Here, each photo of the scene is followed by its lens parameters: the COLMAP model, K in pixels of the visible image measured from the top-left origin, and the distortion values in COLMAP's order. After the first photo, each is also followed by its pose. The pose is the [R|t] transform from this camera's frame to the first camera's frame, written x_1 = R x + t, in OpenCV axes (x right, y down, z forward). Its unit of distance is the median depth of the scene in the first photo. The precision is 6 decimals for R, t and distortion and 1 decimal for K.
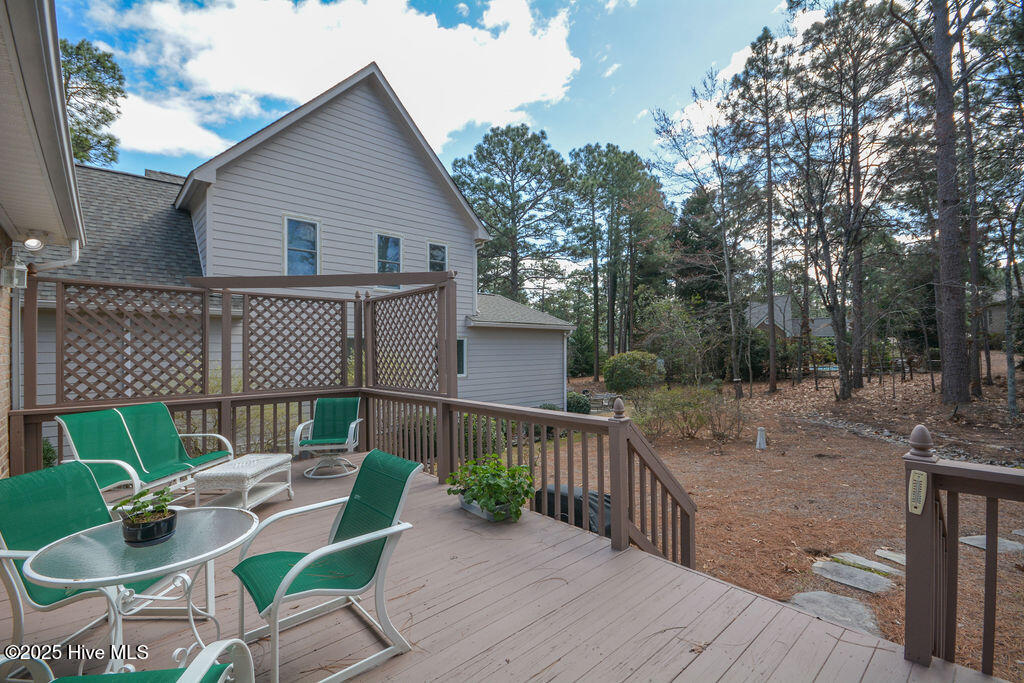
lens RADIAL K [[453.4, 0, 511.9], [0, 453.4, 345.3], [0, 0, 1]] dist [0.004987, -0.009033]
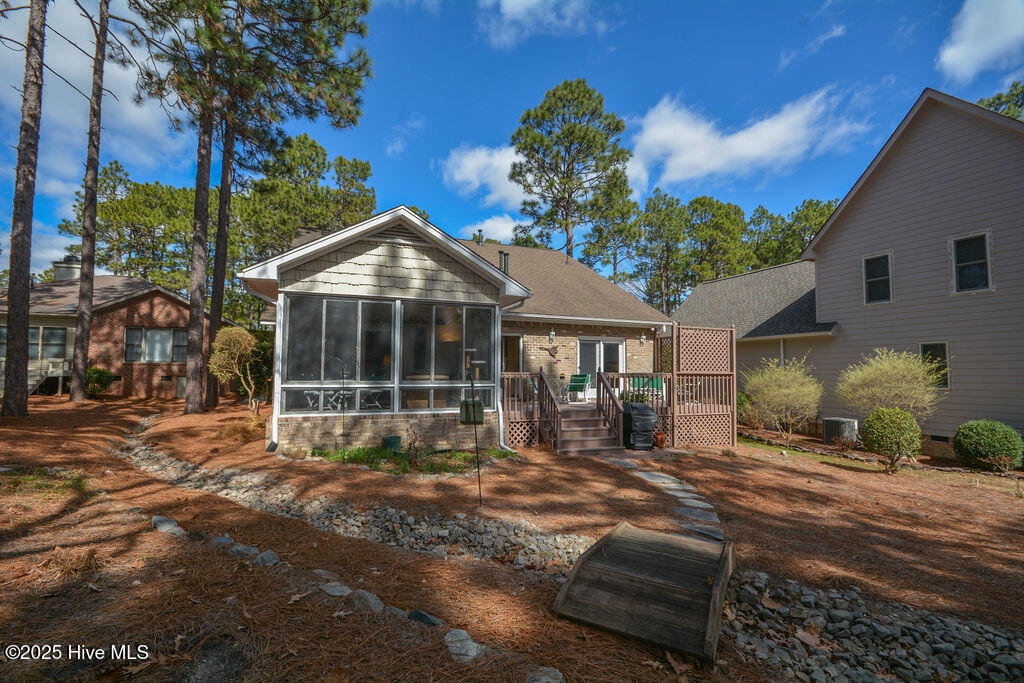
lens RADIAL K [[453.4, 0, 512.1], [0, 453.4, 341.4], [0, 0, 1]] dist [0.004987, -0.009033]
pose [[-0.345786, -0.057279, -0.936564, 0.868824], [0.008629, 0.997899, -0.064217, 0.032432], [0.938274, -0.030287, -0.344565, 0.361609]]
